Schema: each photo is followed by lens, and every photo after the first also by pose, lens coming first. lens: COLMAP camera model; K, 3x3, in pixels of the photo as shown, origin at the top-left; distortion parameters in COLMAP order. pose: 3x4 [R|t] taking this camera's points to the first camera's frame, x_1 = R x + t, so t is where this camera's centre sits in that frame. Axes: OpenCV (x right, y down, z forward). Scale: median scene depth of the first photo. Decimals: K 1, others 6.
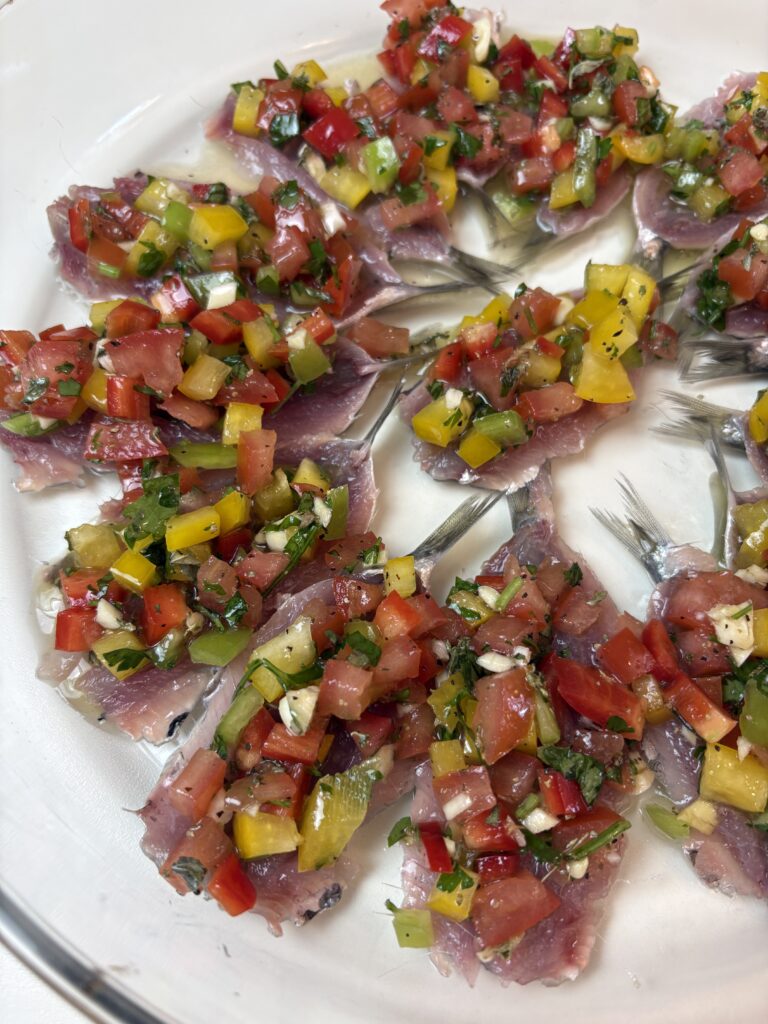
lens RADIAL K [[817.2, 0, 384.0], [0, 817.2, 512.0], [0, 0, 1]] dist [-0.029450, -0.004664]
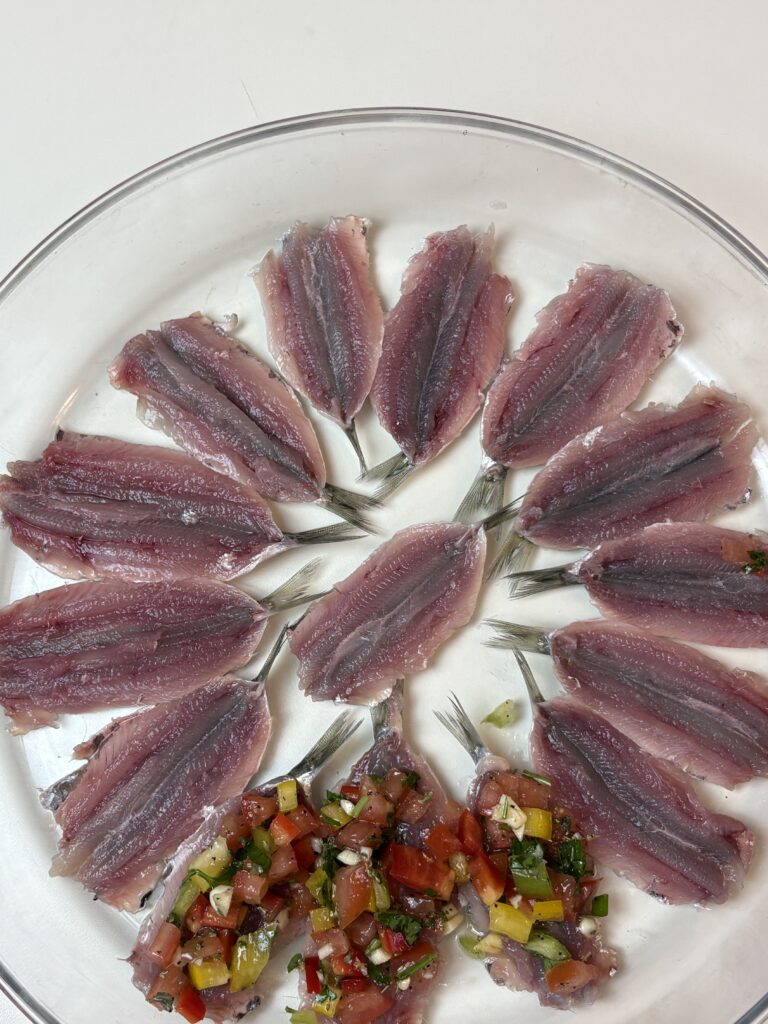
lens RADIAL K [[1335.7, 0, 384.0], [0, 1335.7, 512.0], [0, 0, 1]] dist [0.125610, -0.575406]
pose [[0.997003, -0.061221, -0.047295, 0.365410], [0.070180, 0.972979, 0.219968, -1.004982], [0.032551, -0.222628, 0.974360, -1.316332]]
